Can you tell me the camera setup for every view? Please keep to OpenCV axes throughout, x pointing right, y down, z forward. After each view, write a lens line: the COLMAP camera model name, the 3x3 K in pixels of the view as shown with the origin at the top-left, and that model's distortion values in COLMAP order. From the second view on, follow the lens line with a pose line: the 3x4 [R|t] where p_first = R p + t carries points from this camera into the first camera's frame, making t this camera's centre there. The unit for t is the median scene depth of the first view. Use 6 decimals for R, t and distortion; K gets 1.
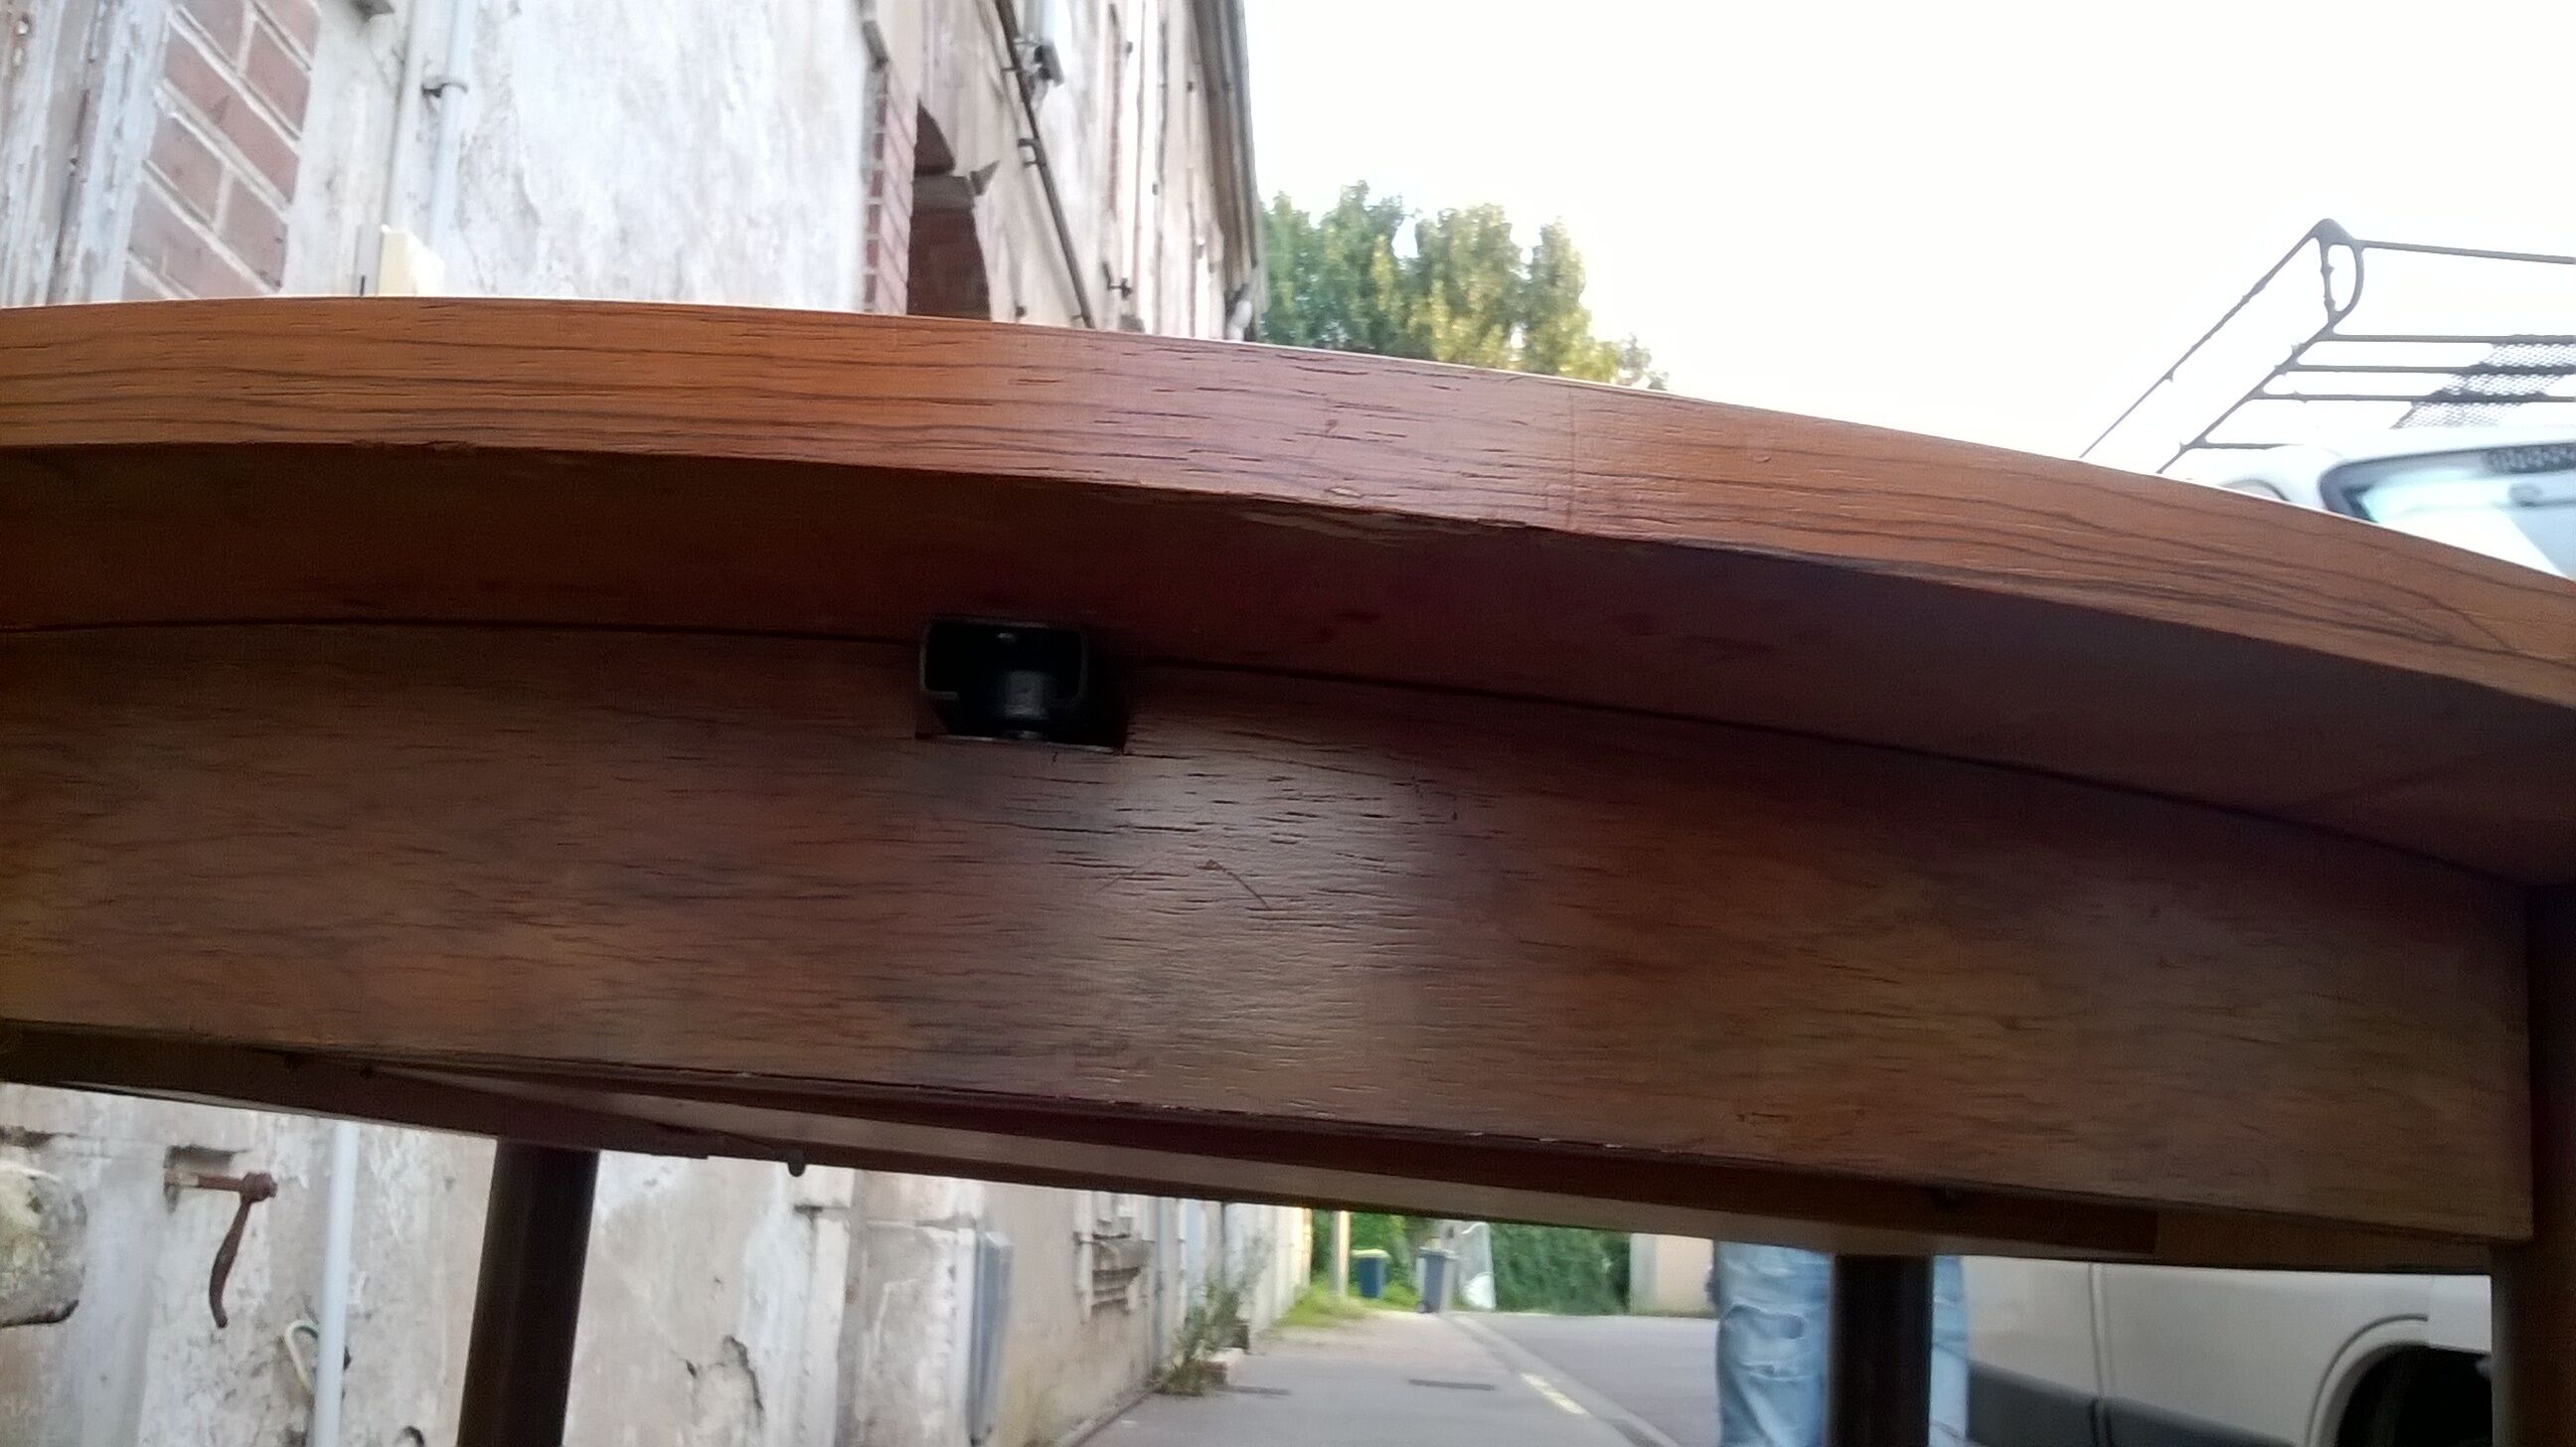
lens RADIAL K [[2264.5, 0, 1276.1], [0, 2264.5, 703.2], [0, 0, 1]] dist [0.049206, -0.198696]
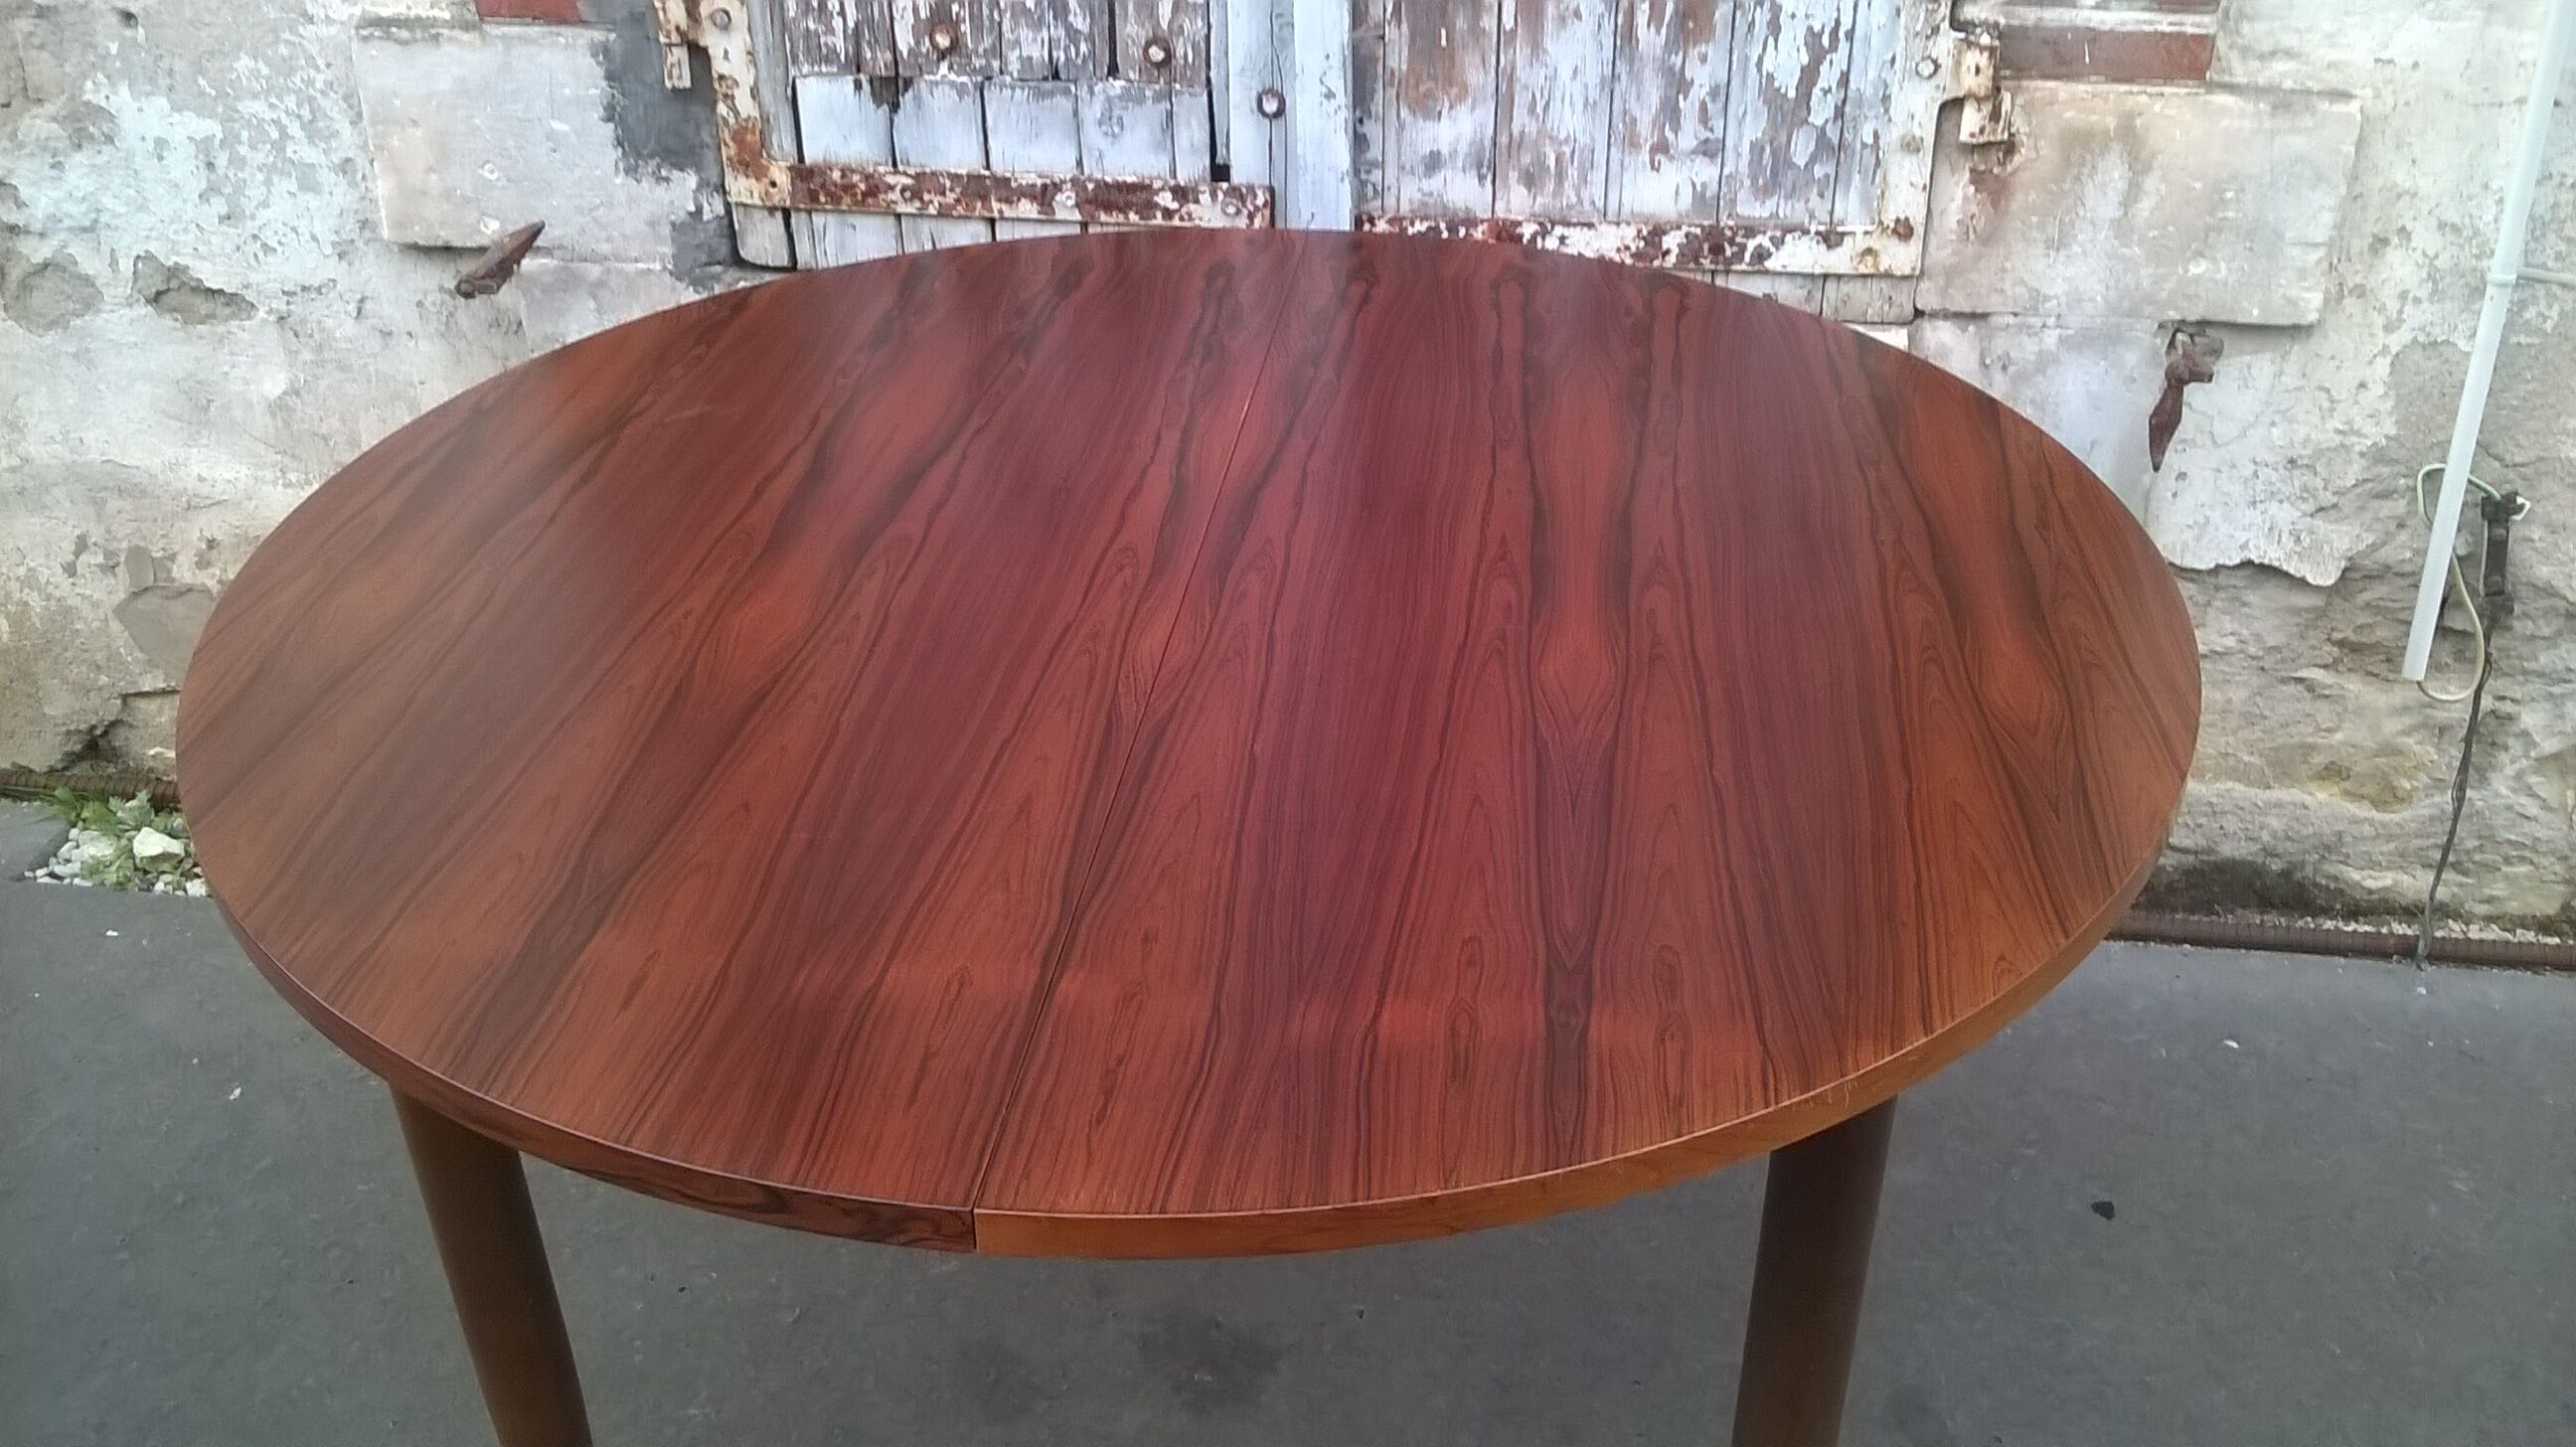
lens RADIAL K [[2264.5, 0, 1303.6], [0, 2264.5, 711.5], [0, 0, 1]] dist [0.049206, -0.198696]
pose [[-0.095963, 0.451863, -0.886911, 0.348587], [0.228627, 0.877207, 0.422182, -0.115166], [0.968773, -0.162258, -0.187487, 0.331536]]
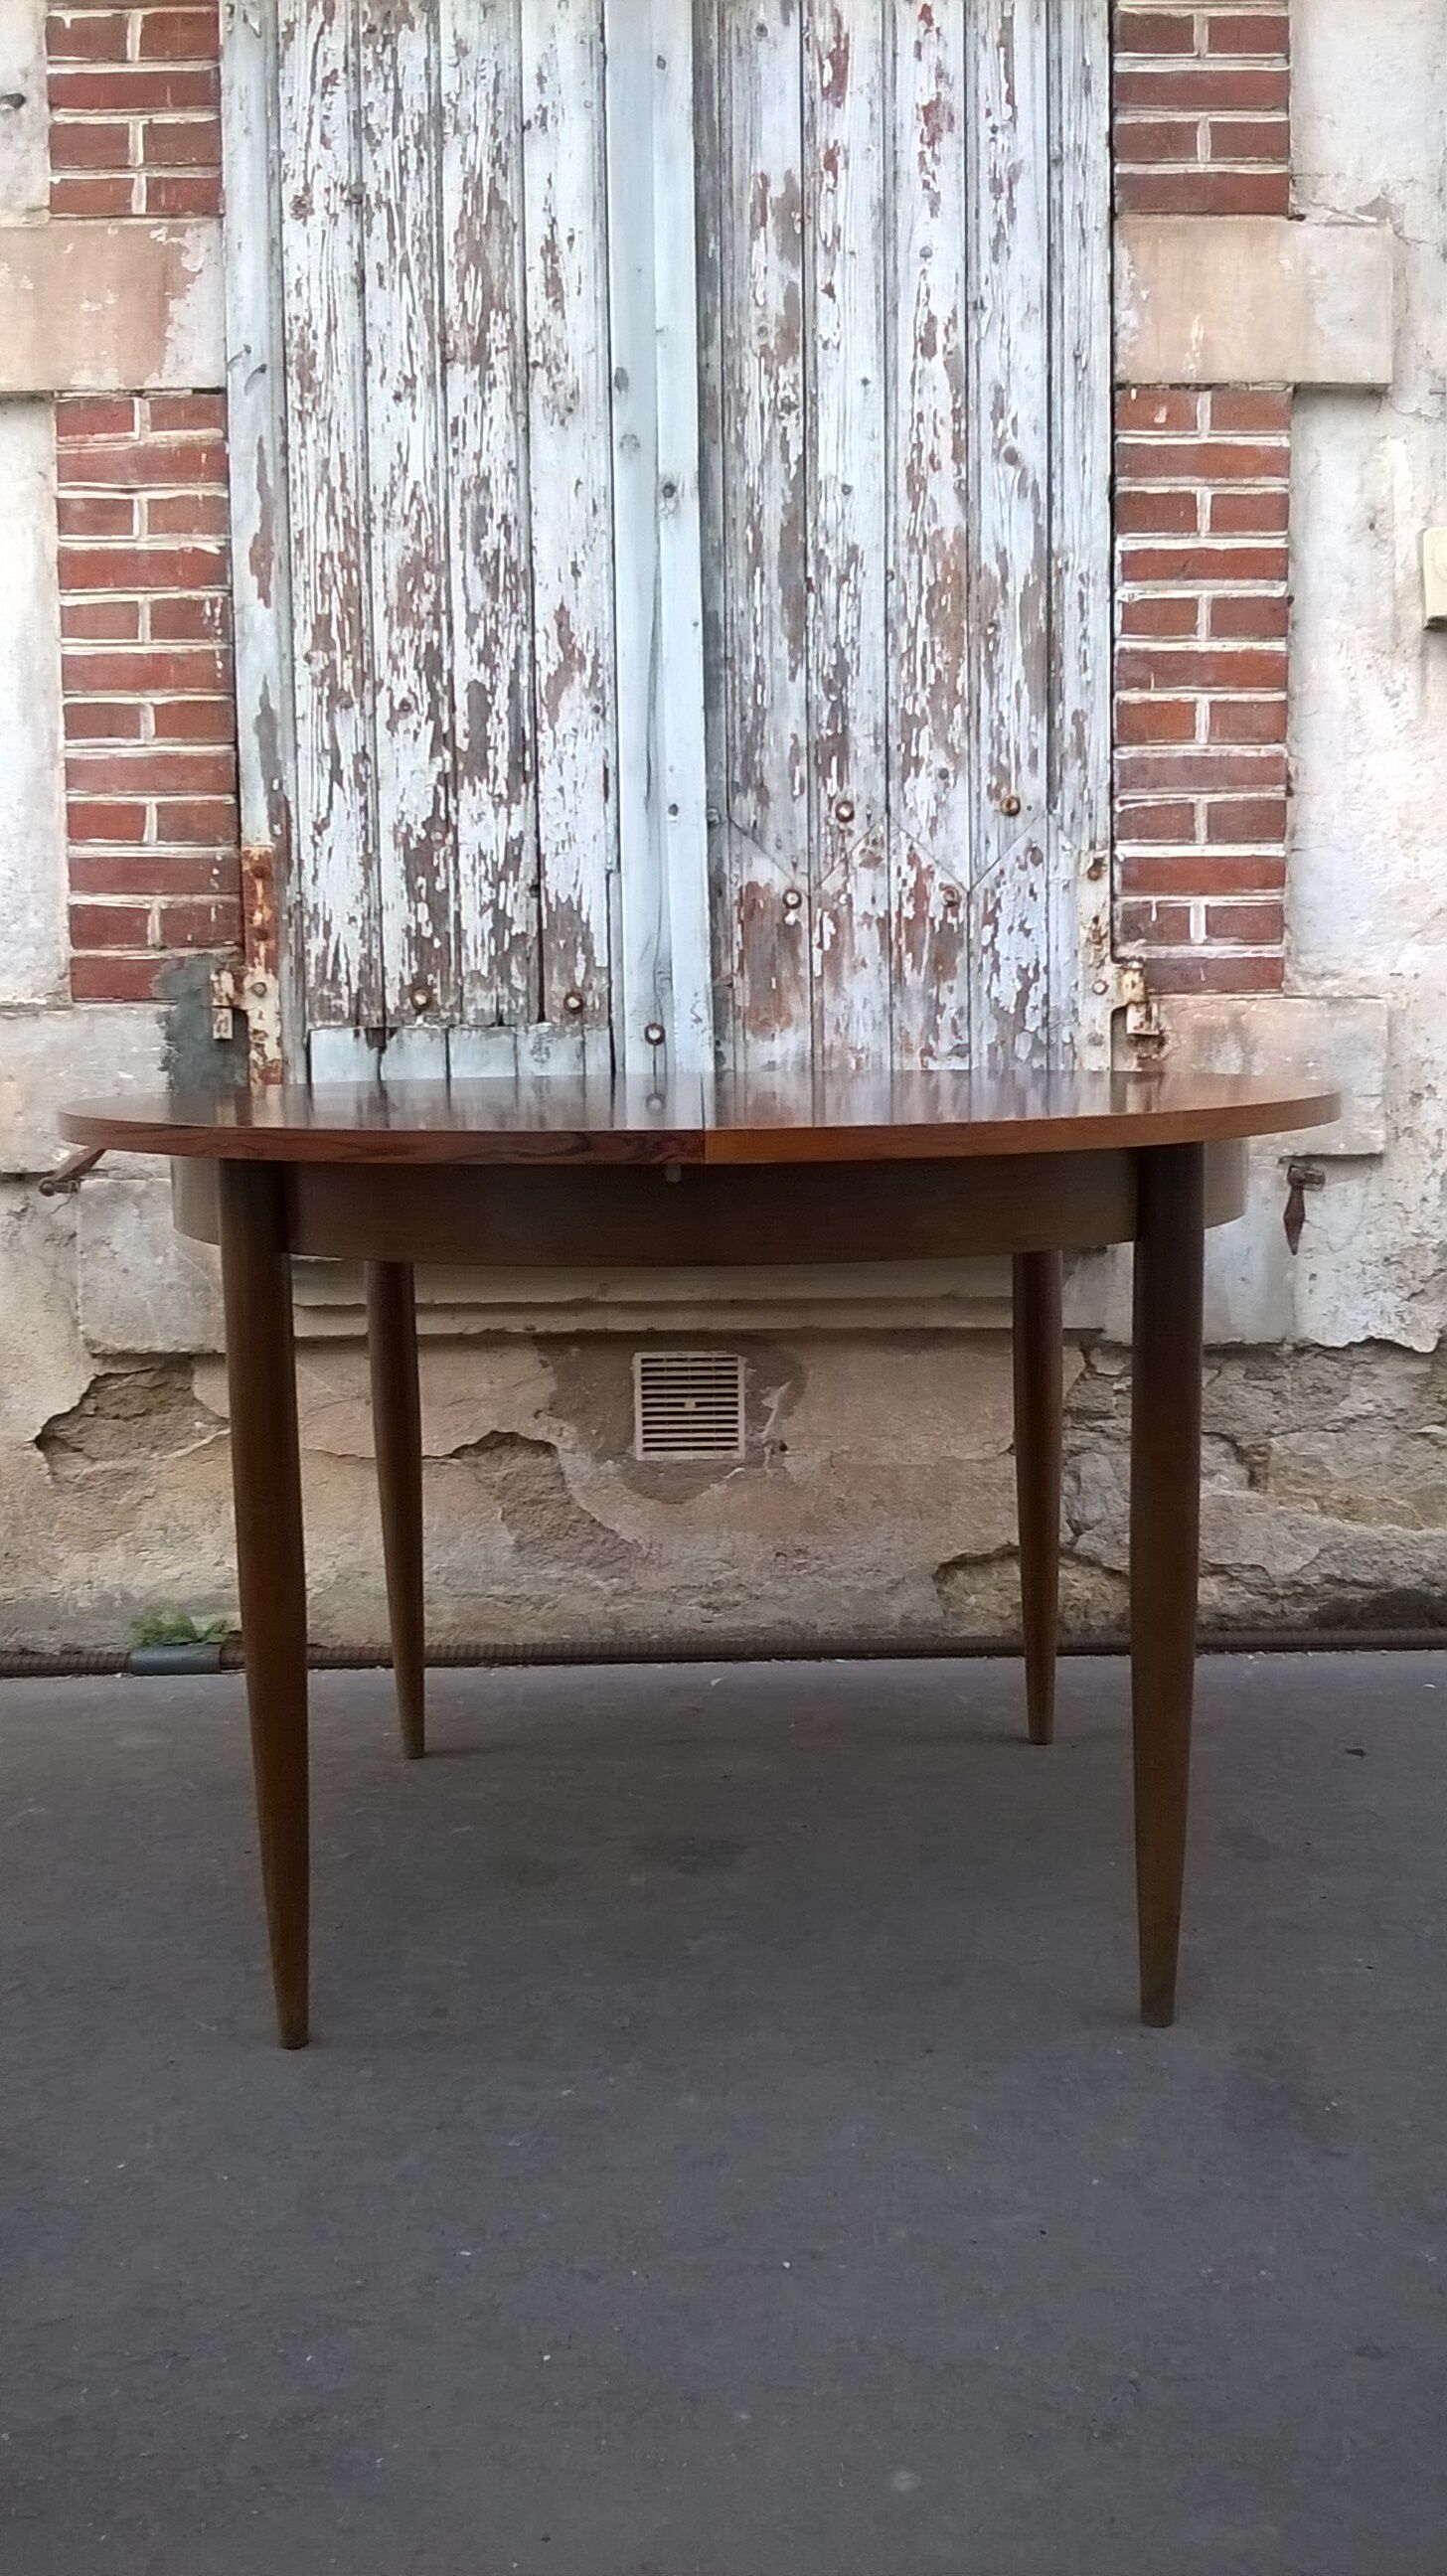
lens RADIAL K [[2251.0, 0, 743.8], [0, 2251.0, 1310.8], [0, 0, 1]] dist [0.008963, -0.003474]
pose [[0.040896, 0.063072, -0.997171, 0.585009], [0.247841, 0.966175, 0.071276, 0.035922], [0.967937, -0.250055, 0.023881, 0.228297]]
